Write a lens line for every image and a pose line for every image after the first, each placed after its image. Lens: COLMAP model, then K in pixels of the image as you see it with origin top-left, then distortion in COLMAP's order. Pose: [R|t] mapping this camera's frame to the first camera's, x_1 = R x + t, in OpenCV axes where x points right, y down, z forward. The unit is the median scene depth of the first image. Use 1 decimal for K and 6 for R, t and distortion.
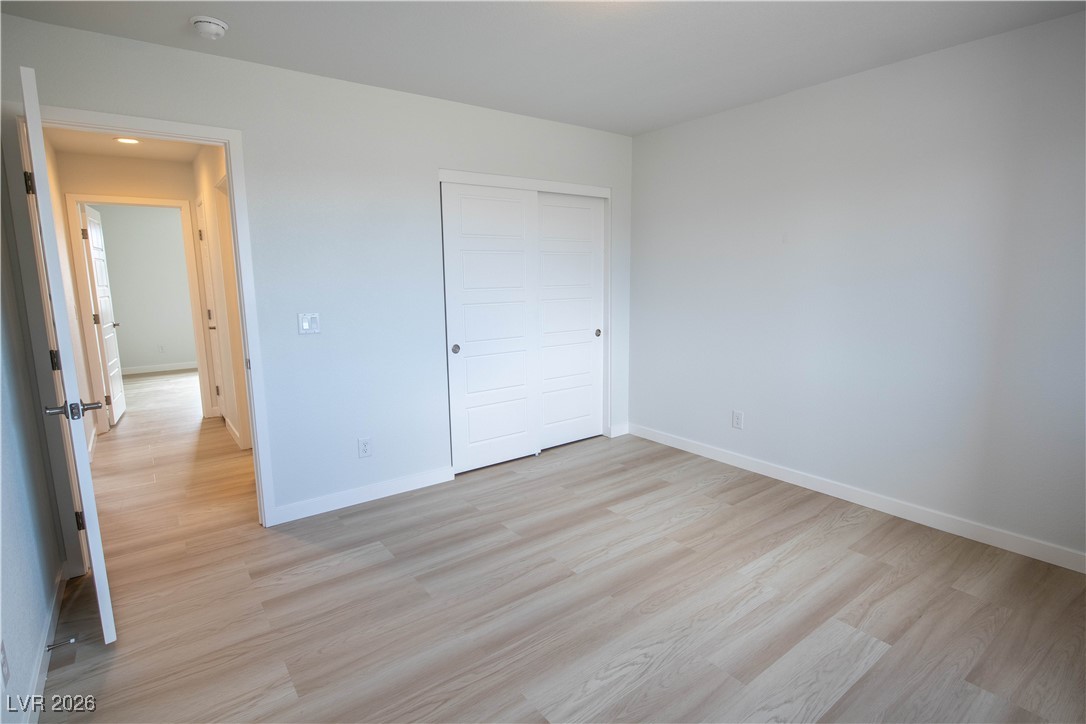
lens RADIAL K [[542.8, 0, 548.6], [0, 542.8, 357.0], [0, 0, 1]] dist [-0.000668, -0.006762]
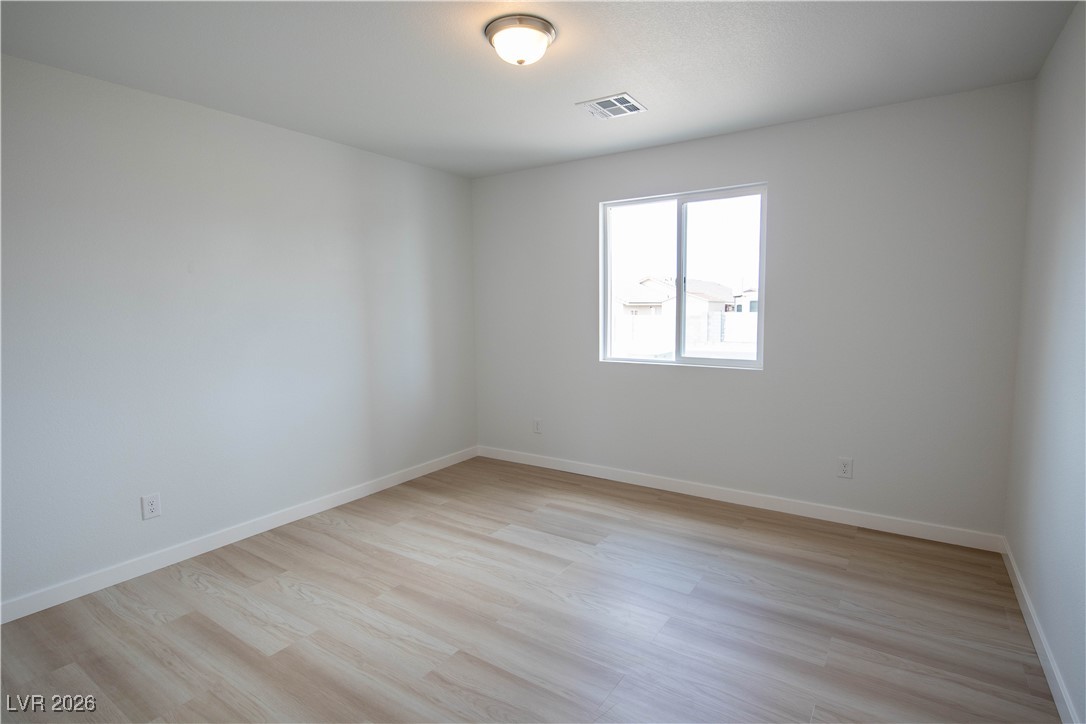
lens RADIAL K [[542.8, 0, 548.6], [0, 542.8, 357.0], [0, 0, 1]] dist [-0.000668, -0.006762]
pose [[-0.316038, -0.071646, 0.946037, -0.662578], [0.163675, 0.978077, 0.128751, -0.117000], [-0.934522, 0.195533, -0.297382, 0.897565]]
